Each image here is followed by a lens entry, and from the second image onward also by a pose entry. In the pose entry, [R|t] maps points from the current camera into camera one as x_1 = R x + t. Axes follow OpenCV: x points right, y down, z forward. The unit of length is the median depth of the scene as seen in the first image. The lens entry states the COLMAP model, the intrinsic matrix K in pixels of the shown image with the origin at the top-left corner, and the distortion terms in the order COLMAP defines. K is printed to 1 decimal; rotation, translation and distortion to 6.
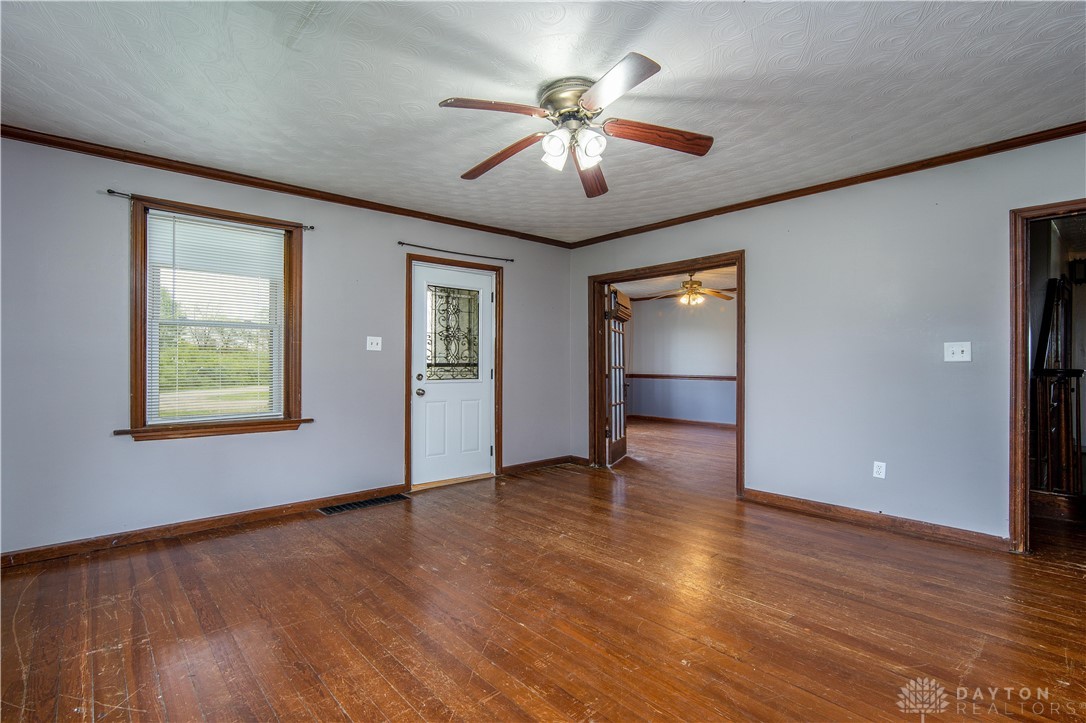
lens RADIAL K [[522.9, 0, 542.7], [0, 522.9, 362.8], [0, 0, 1]] dist [-0.000140, 0.000010]
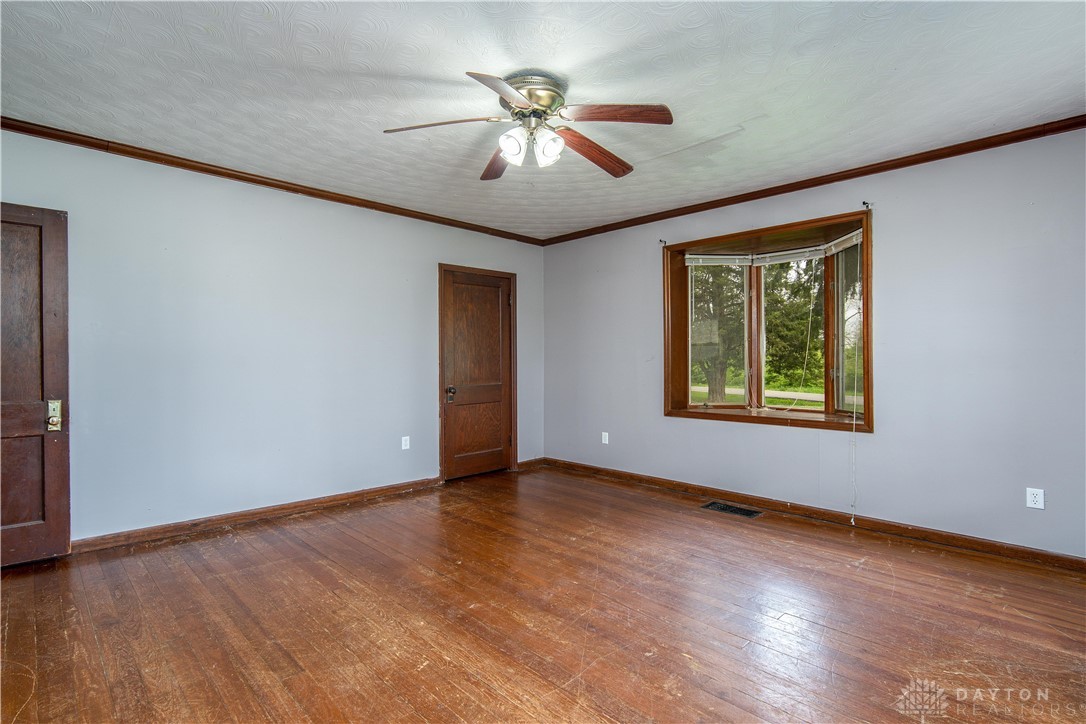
lens RADIAL K [[522.9, 0, 543.3], [0, 522.9, 363.5], [0, 0, 1]] dist [-0.000140, 0.000010]
pose [[-0.998943, 0.000055, -0.045977, 0.077889], [0.000233, 0.999992, -0.003876, 0.007132], [0.045976, -0.003883, -0.998935, 1.941000]]
